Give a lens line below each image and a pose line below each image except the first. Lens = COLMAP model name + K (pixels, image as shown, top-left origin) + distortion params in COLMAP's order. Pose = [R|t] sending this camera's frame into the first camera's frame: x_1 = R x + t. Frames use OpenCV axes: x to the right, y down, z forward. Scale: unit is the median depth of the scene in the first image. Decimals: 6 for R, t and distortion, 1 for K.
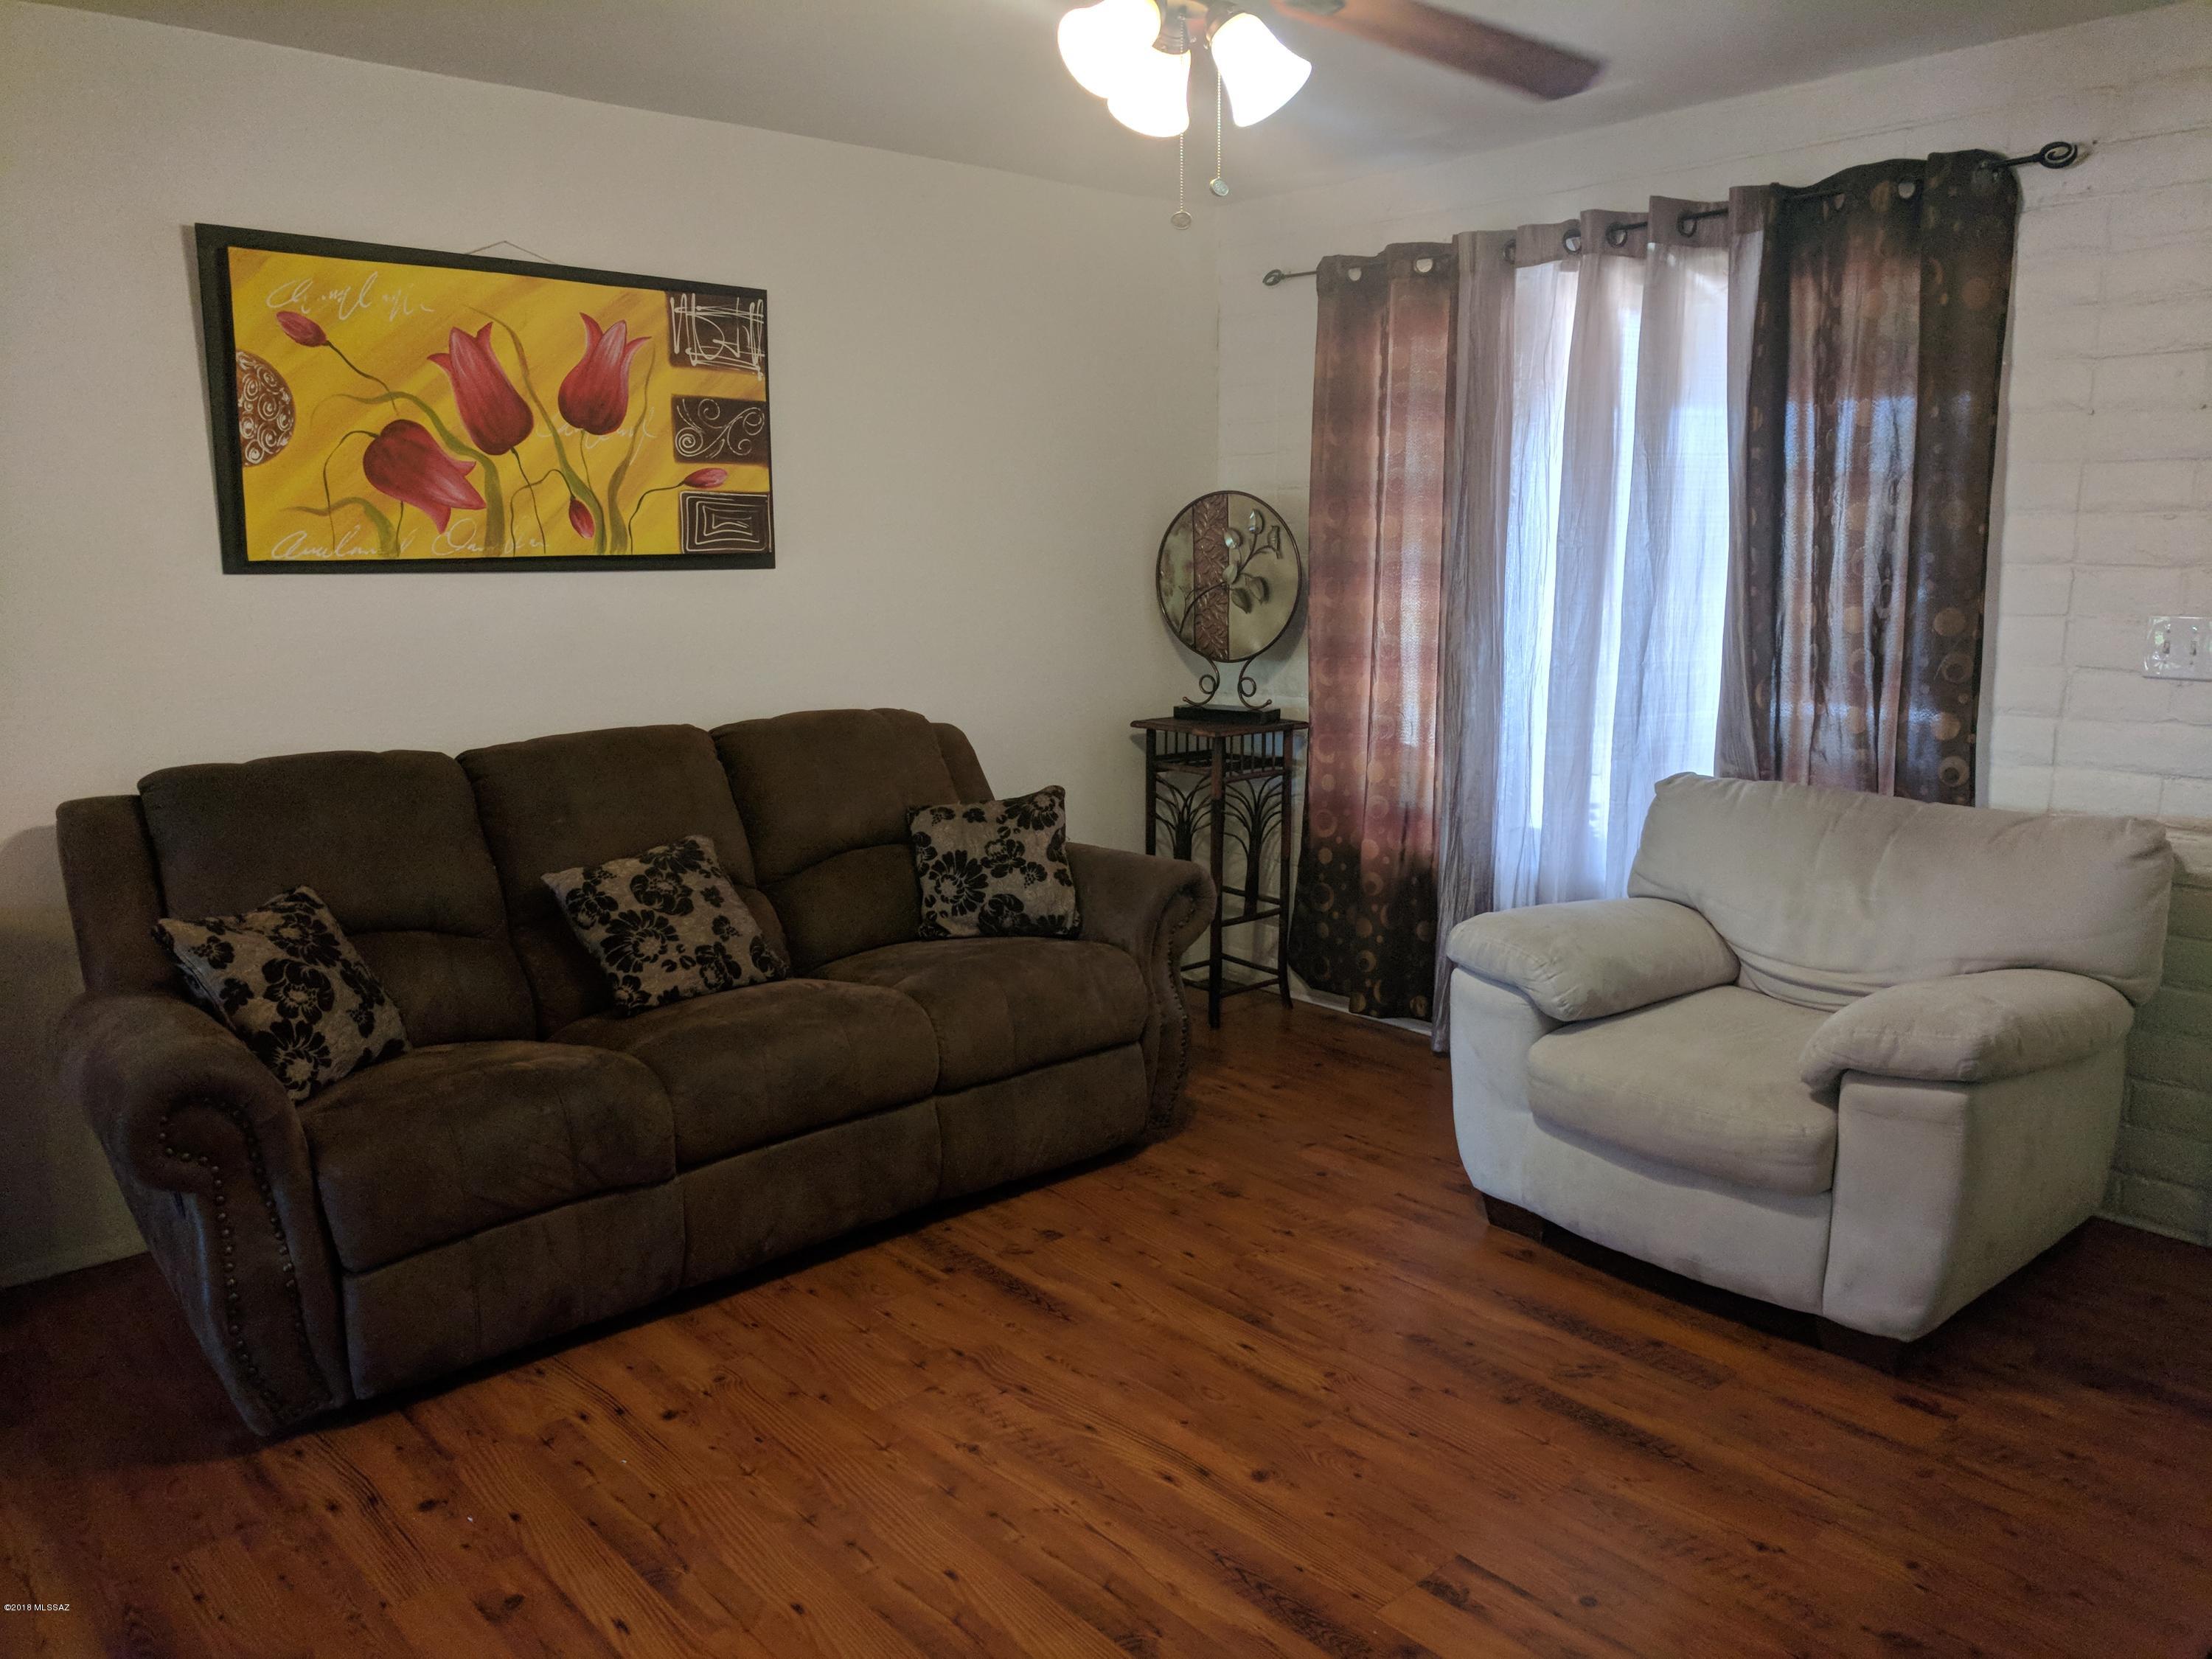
lens RADIAL K [[1659.7, 0, 1101.6], [0, 1659.7, 832.9], [0, 0, 1]] dist [-0.004481, 0.007599]
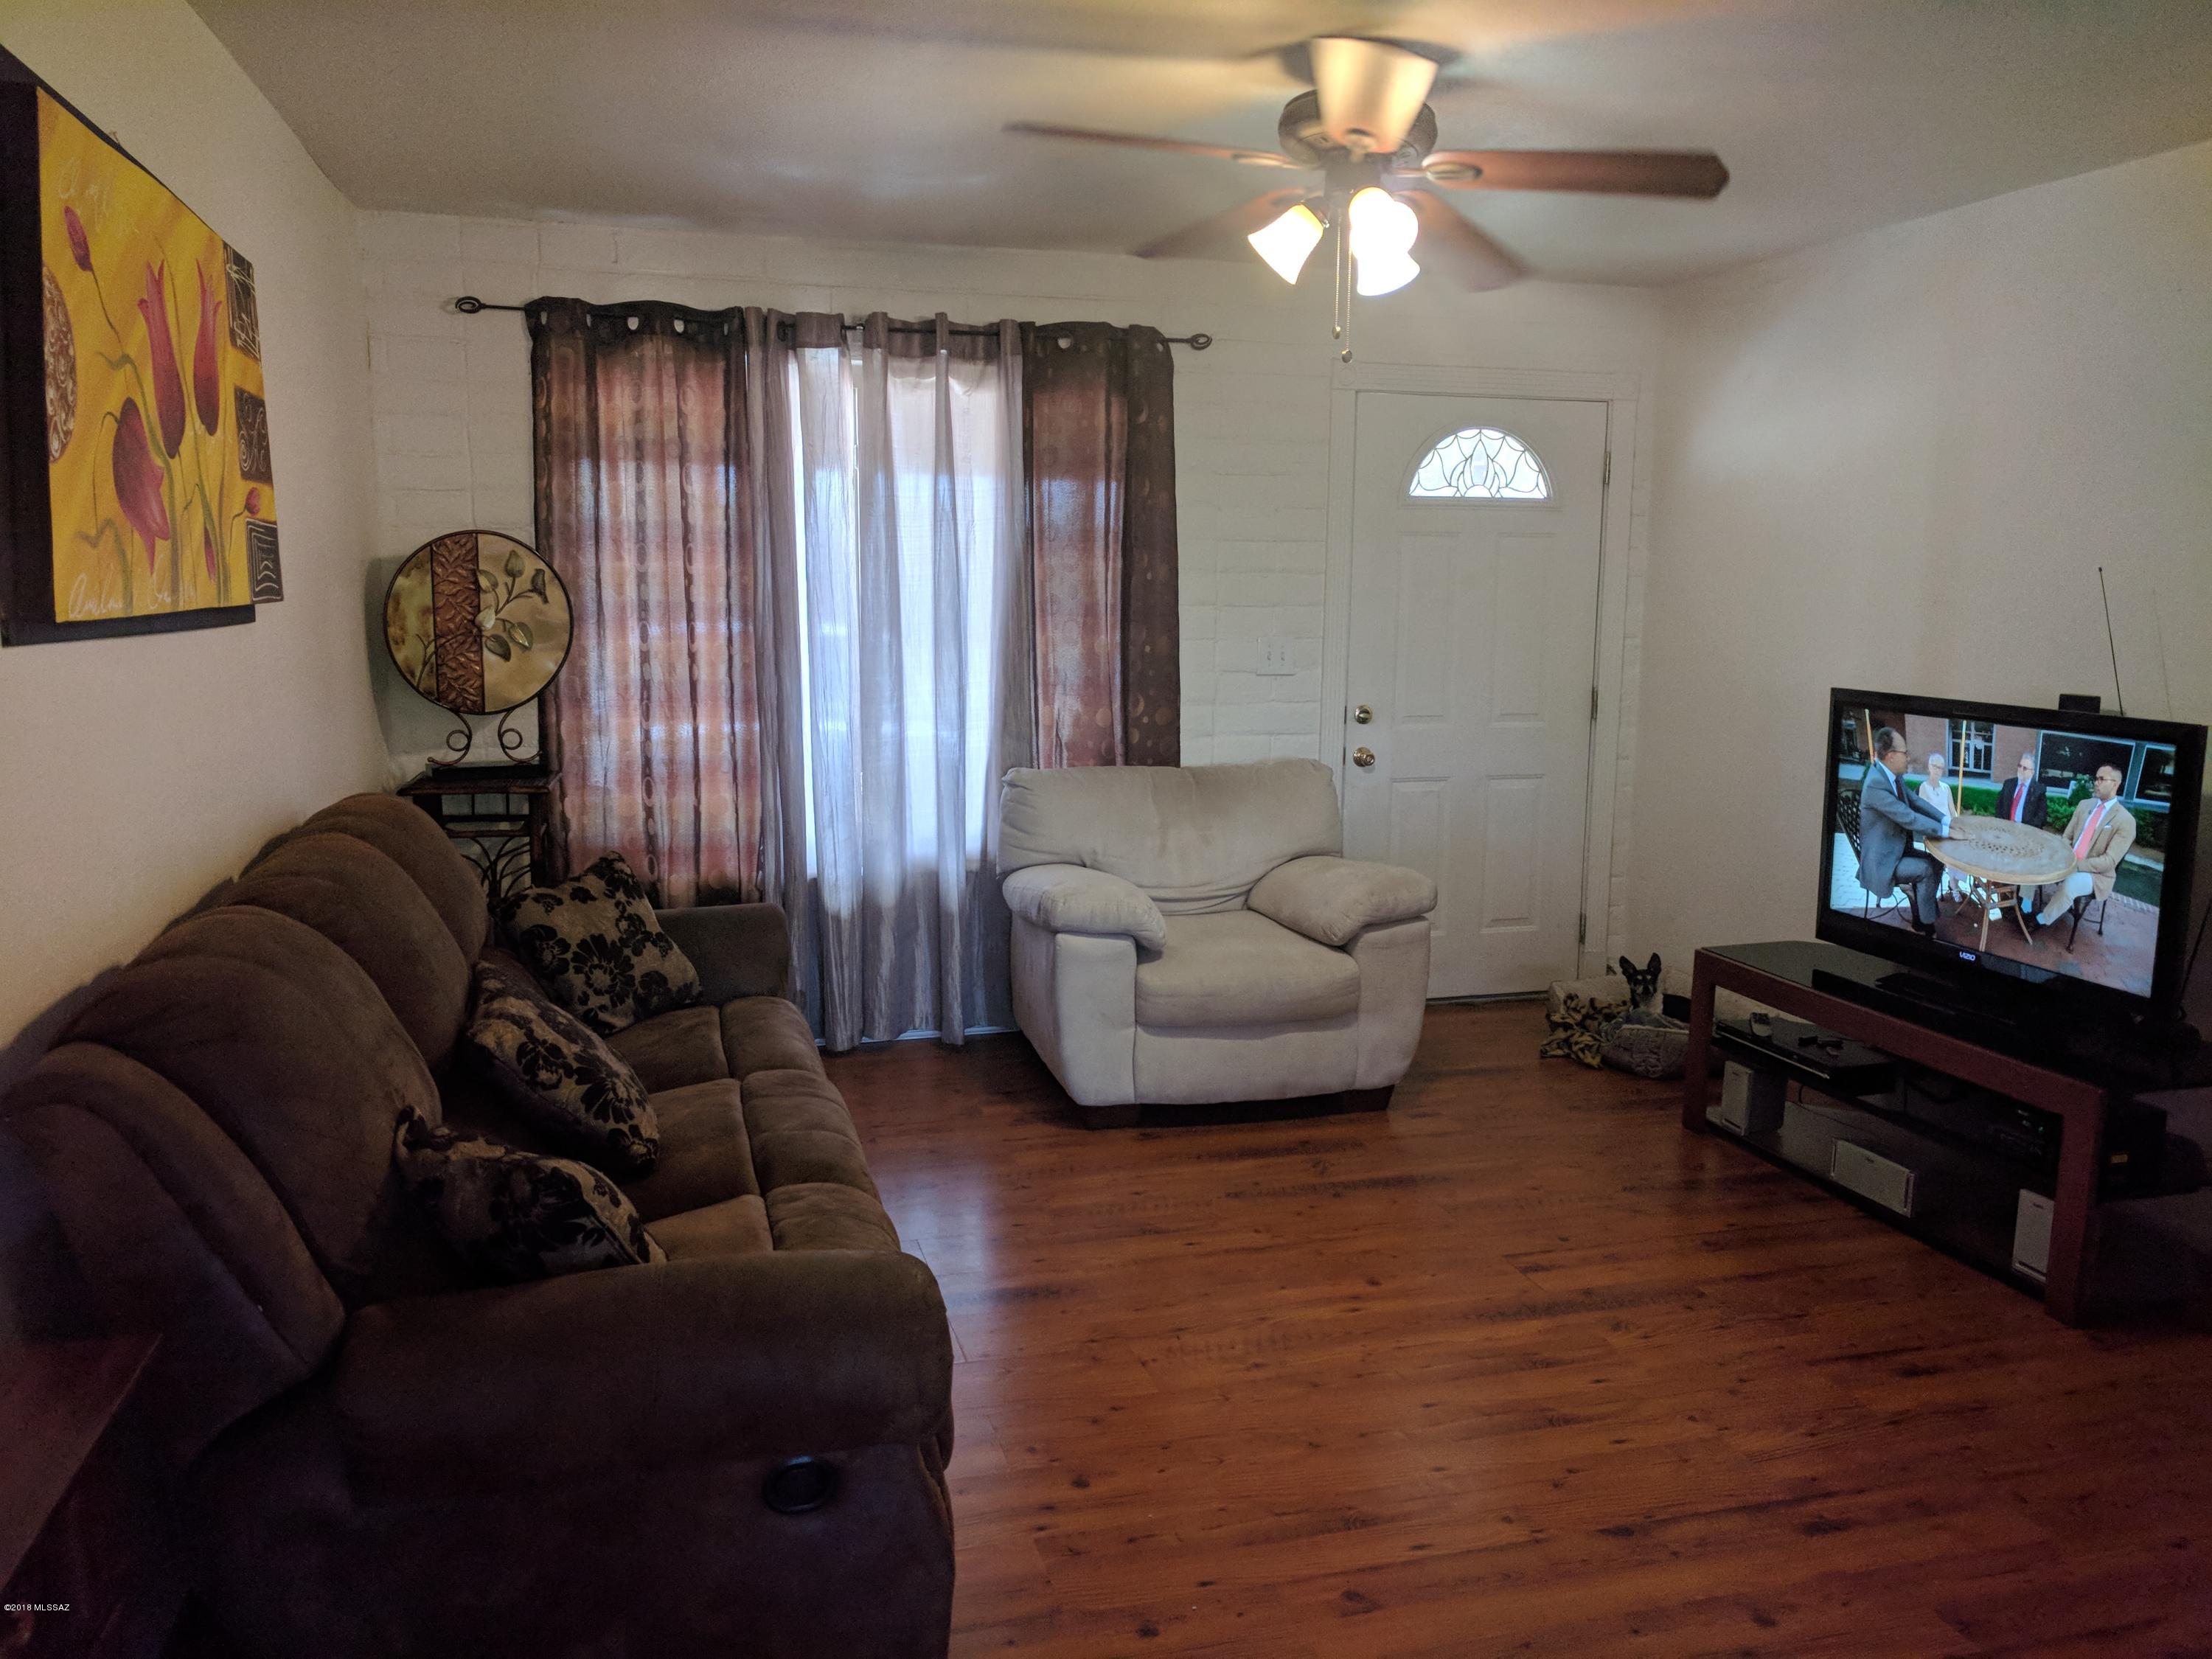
lens RADIAL K [[1659.7, 0, 1101.6], [0, 1659.7, 832.9], [0, 0, 1]] dist [-0.004481, 0.007599]
pose [[0.438263, -0.130107, 0.889380, -0.786025], [0.146799, 0.986544, 0.071982, -0.070839], [-0.886778, 0.099013, 0.451465, 0.372610]]
